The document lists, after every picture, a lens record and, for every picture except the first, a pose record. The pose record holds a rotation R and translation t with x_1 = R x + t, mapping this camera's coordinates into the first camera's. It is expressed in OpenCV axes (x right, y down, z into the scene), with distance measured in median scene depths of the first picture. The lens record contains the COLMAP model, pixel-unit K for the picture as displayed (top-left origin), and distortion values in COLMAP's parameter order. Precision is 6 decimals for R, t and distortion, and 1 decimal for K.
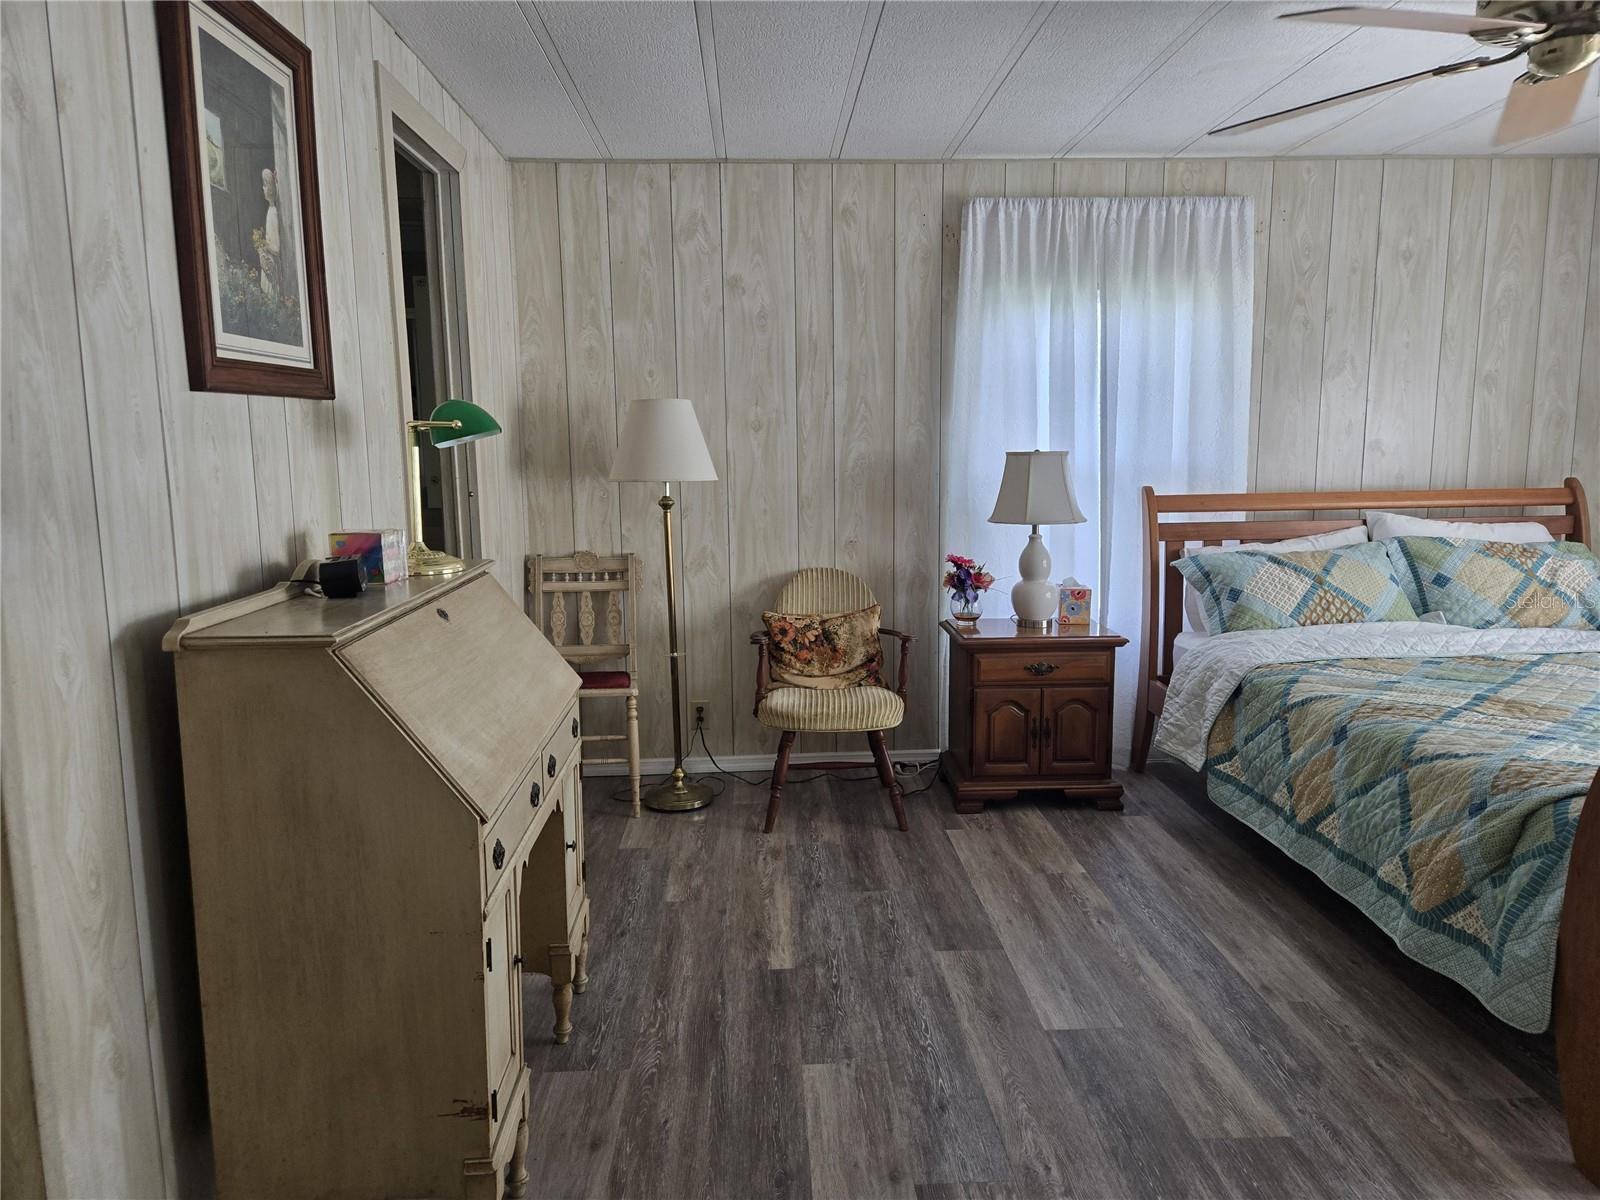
lens RADIAL K [[1067.2, 0, 797.0], [0, 1067.2, 598.7], [0, 0, 1]] dist [0.074807, -0.056708]
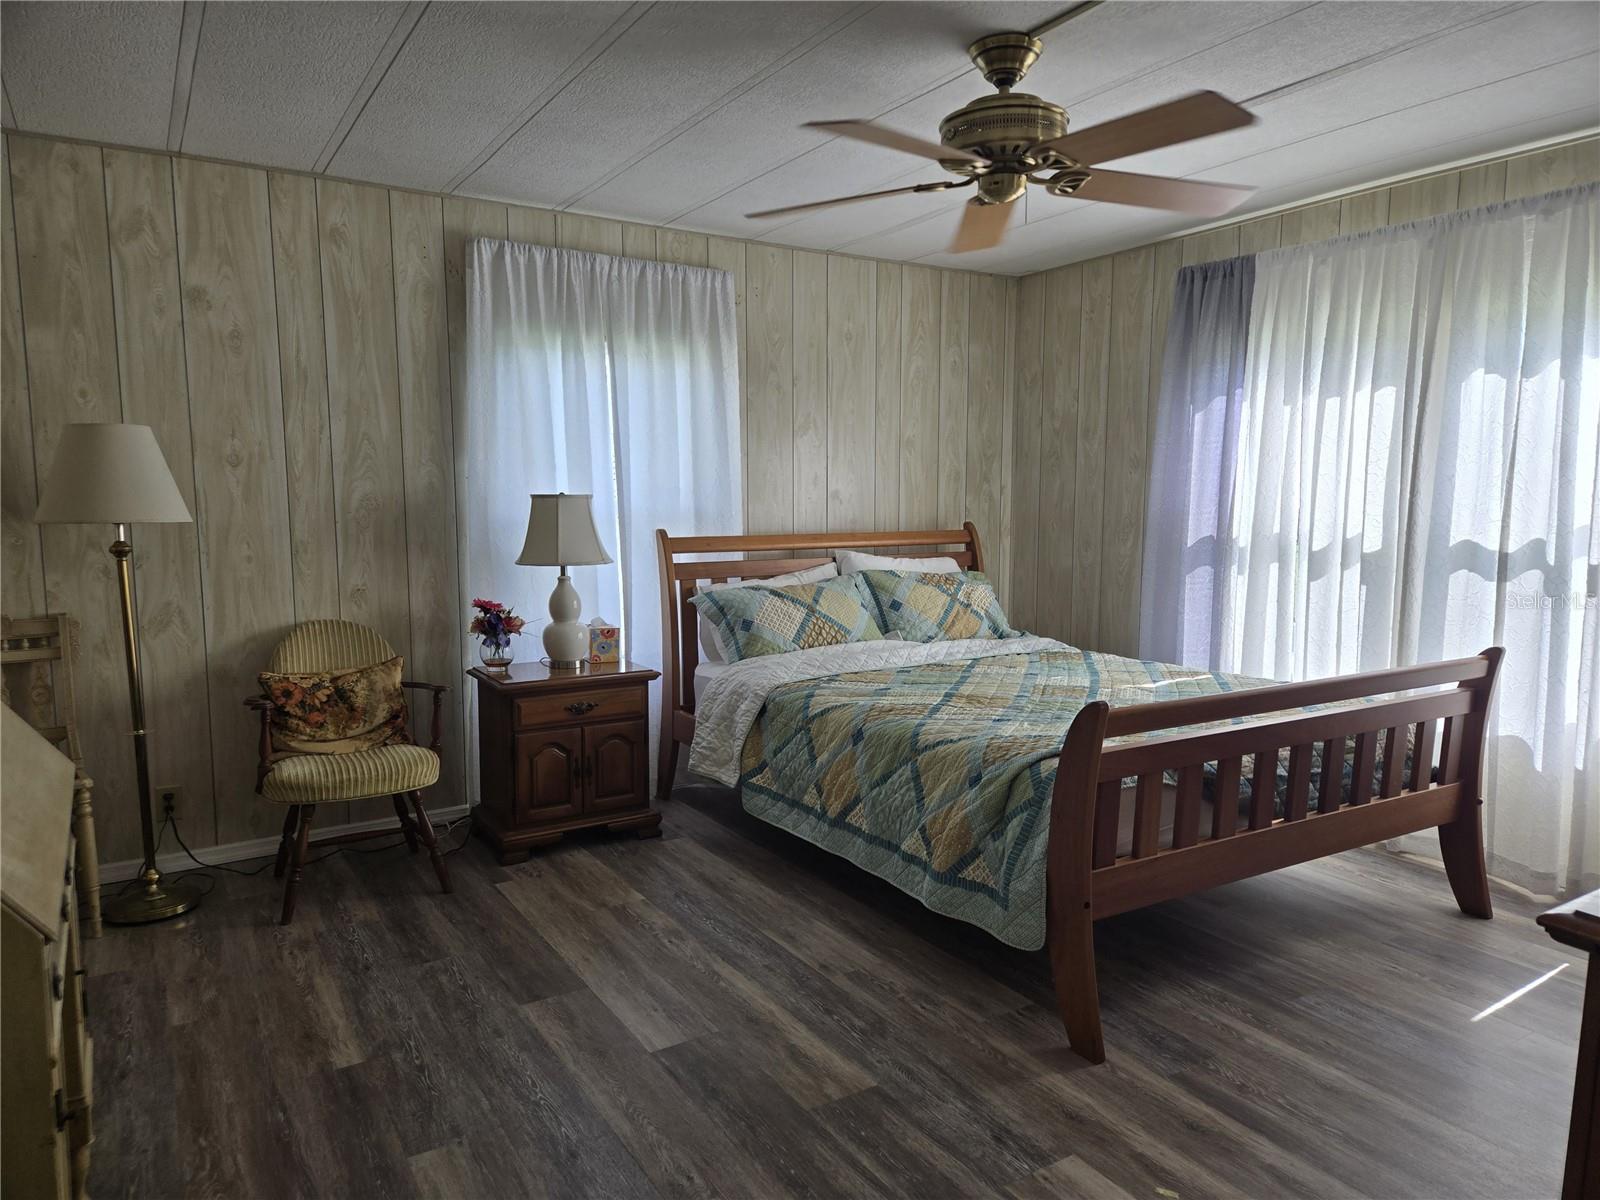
lens RADIAL K [[1067.2, 0, 802.2], [0, 1067.2, 610.8], [0, 0, 1]] dist [0.074807, -0.056708]
pose [[0.871611, -0.042868, 0.488320, -0.073934], [0.060904, 0.997920, -0.021105, 0.007433], [-0.486400, 0.048136, 0.872409, 0.011900]]
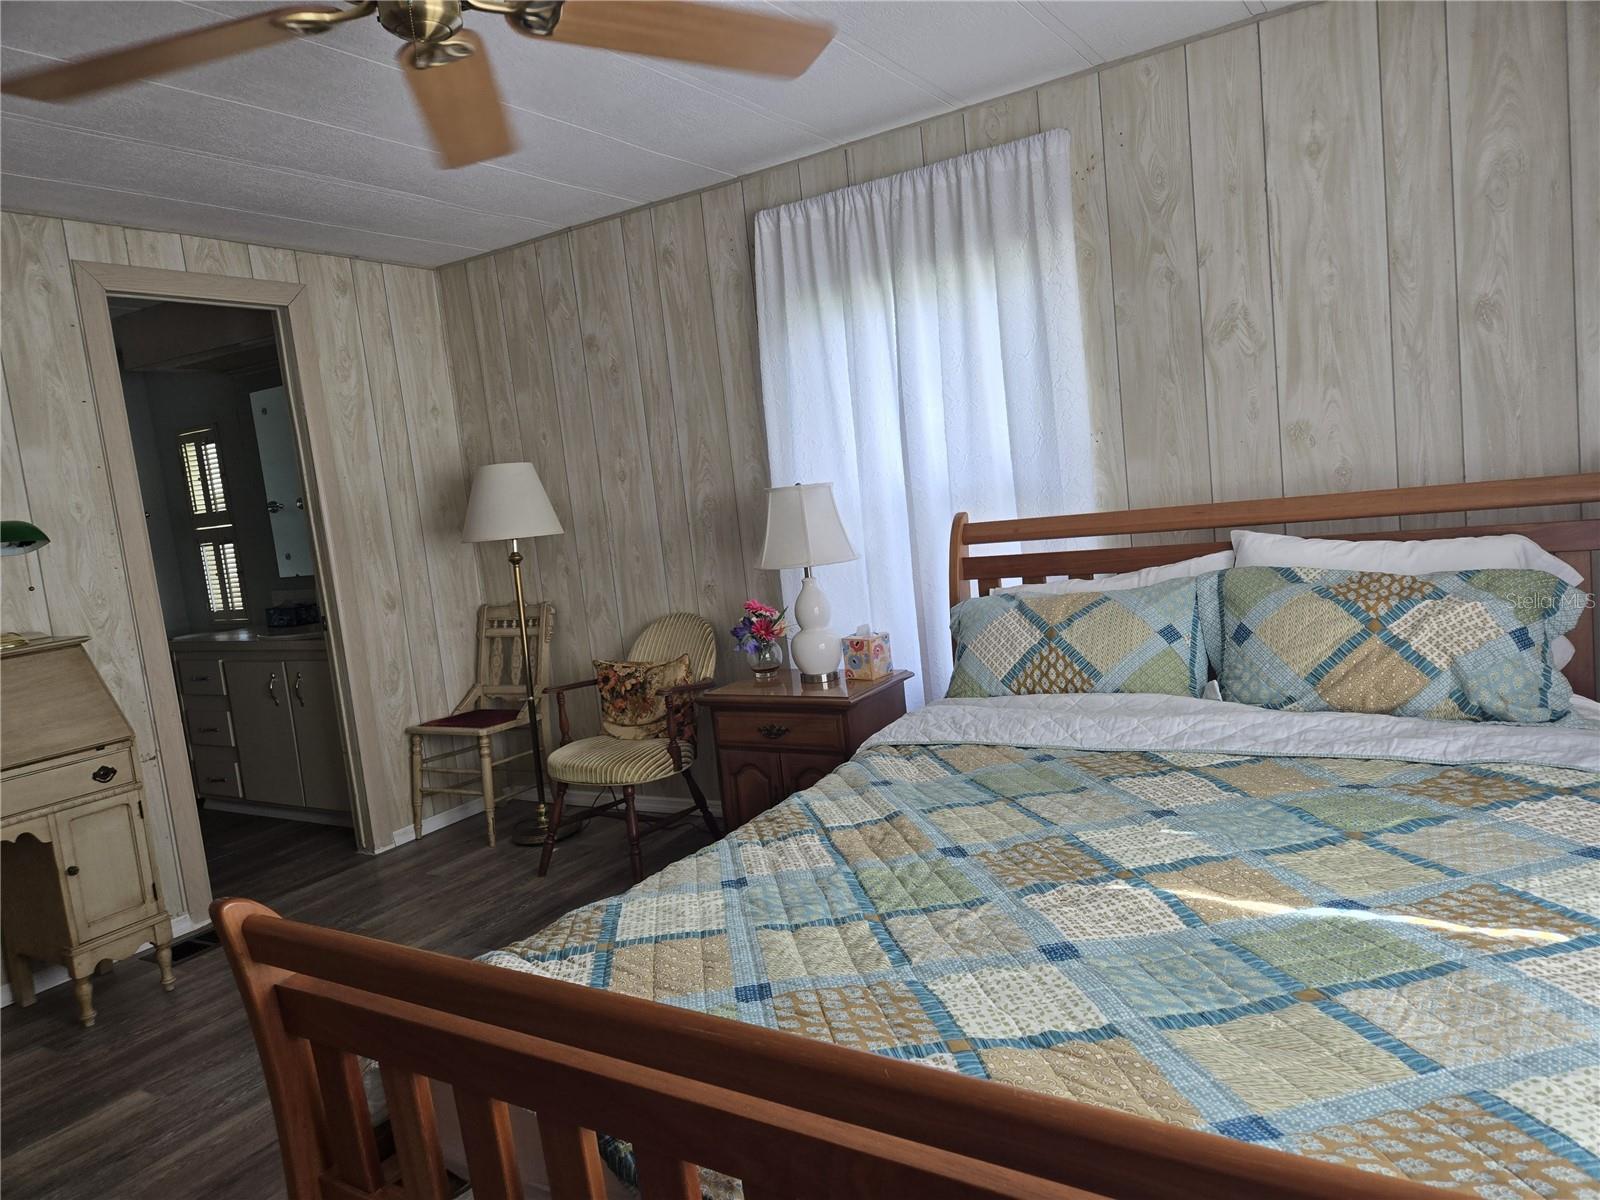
lens RADIAL K [[1067.2, 0, 753.9], [0, 1067.2, 600.1], [0, 0, 1]] dist [0.074807, -0.056708]
pose [[0.813970, -0.016095, -0.580684, 0.681406], [0.015955, 0.999858, -0.005349, -0.036513], [0.580688, -0.004911, 0.814111, 0.248152]]
